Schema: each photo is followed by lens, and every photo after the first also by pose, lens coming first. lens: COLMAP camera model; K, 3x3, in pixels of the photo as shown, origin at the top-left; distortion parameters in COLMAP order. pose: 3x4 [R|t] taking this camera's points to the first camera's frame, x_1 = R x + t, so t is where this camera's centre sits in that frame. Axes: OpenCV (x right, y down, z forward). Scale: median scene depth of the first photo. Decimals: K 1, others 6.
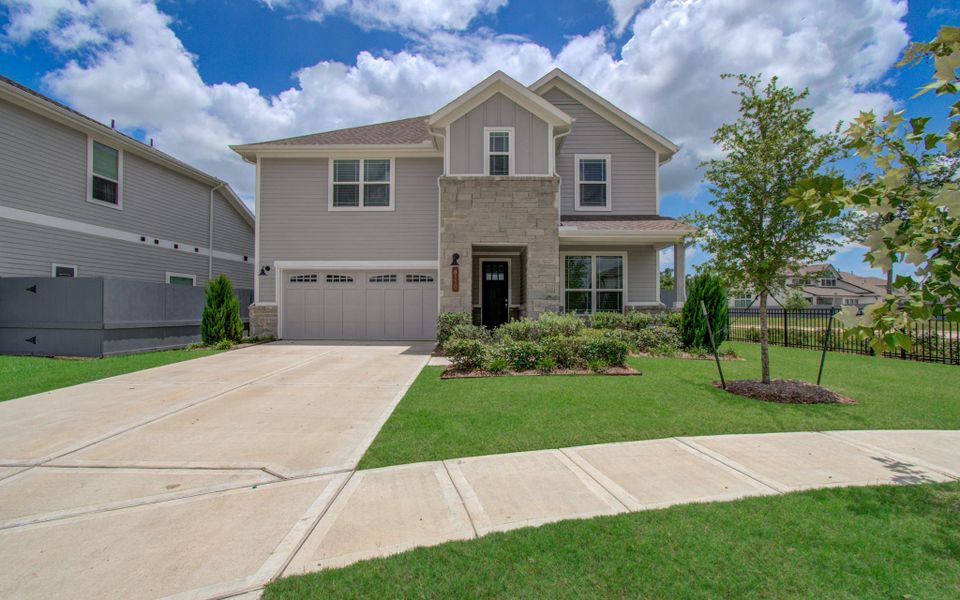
lens RADIAL K [[407.3, 0, 478.4], [0, 407.3, 296.2], [0, 0, 1]] dist [-0.000919, 0.003460]
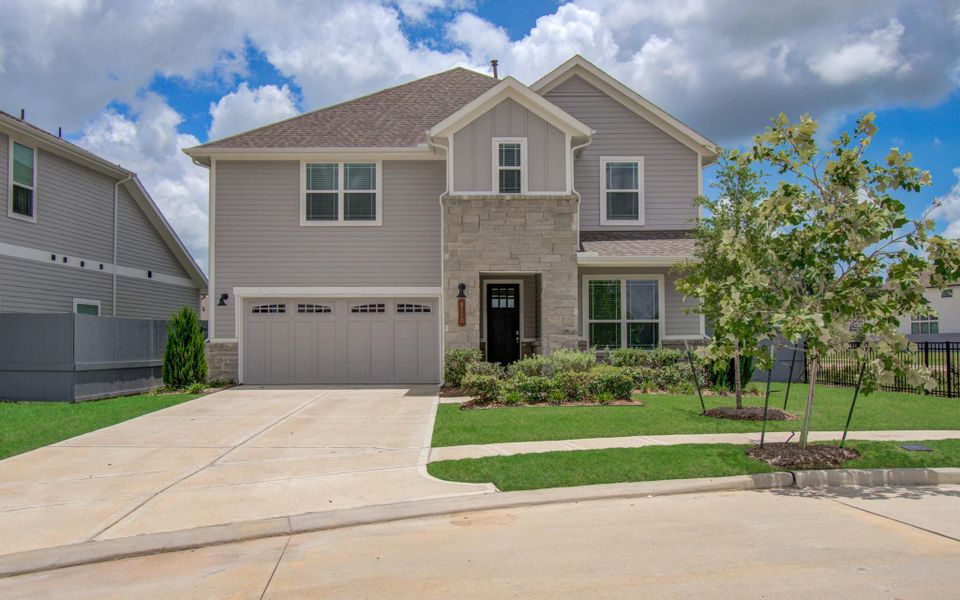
lens RADIAL K [[778.2, 0, 472.6], [0, 778.2, 303.8], [0, 0, 1]] dist [0.029569, -0.072596]
pose [[0.999869, -0.004589, 0.015498, -0.056031], [0.004841, 0.999856, -0.016235, -0.030739], [-0.015421, 0.016308, 0.999748, -0.664261]]
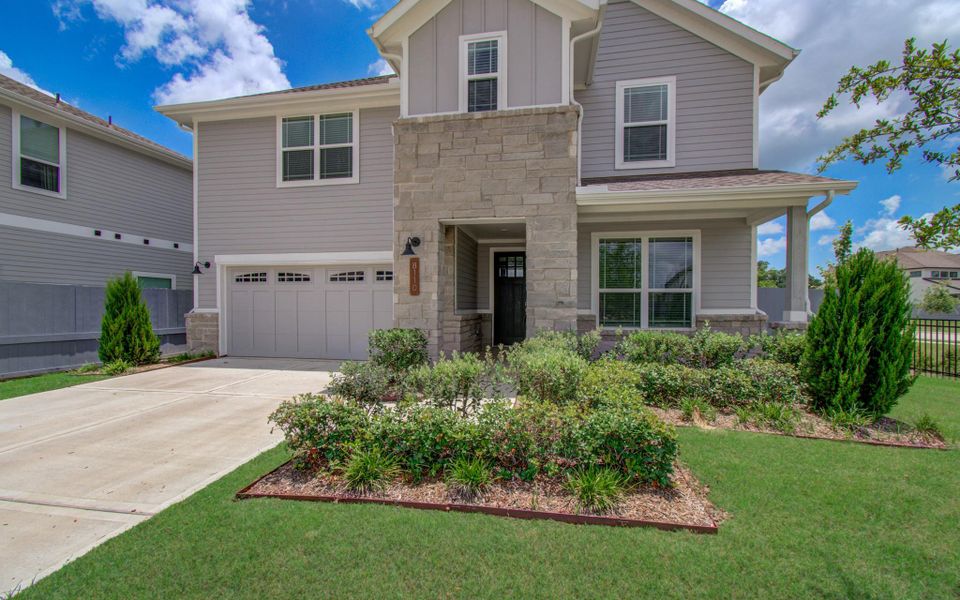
lens RADIAL K [[407.3, 0, 480.9], [0, 407.3, 305.9], [0, 0, 1]] dist [-0.000919, 0.003460]
pose [[0.986681, 0.001636, -0.162658, 0.150251], [0.003169, 0.999566, 0.029278, -0.012659], [0.162635, -0.029403, 0.986248, 0.363403]]
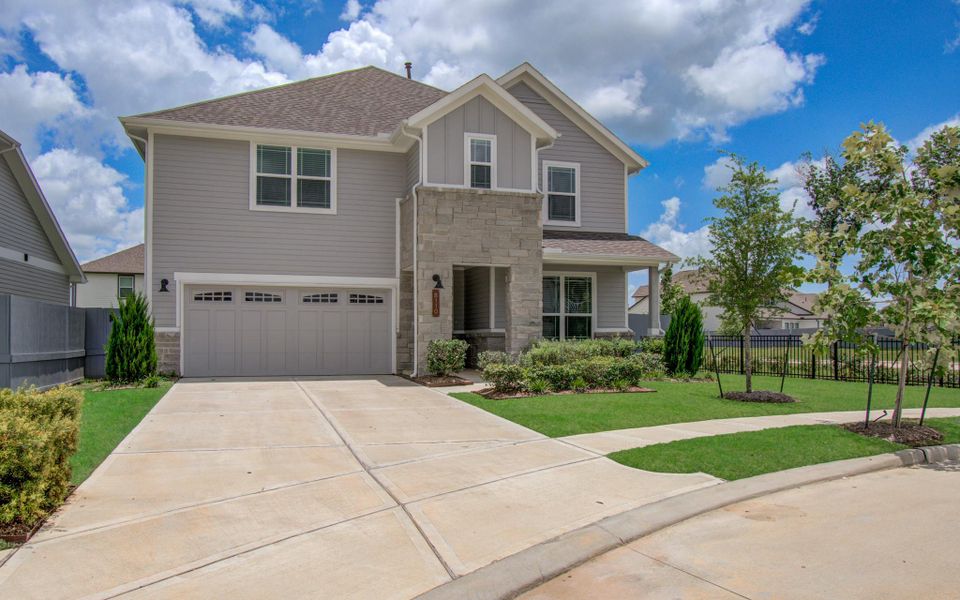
lens RADIAL K [[704.5, 0, 452.0], [0, 704.5, 311.2], [0, 0, 1]] dist [0.013845, -0.010237]
pose [[0.957601, 0.009910, 0.287929, -0.451749], [-0.008757, 0.999948, -0.005292, -0.014580], [-0.287966, 0.002546, 0.957637, -0.470149]]
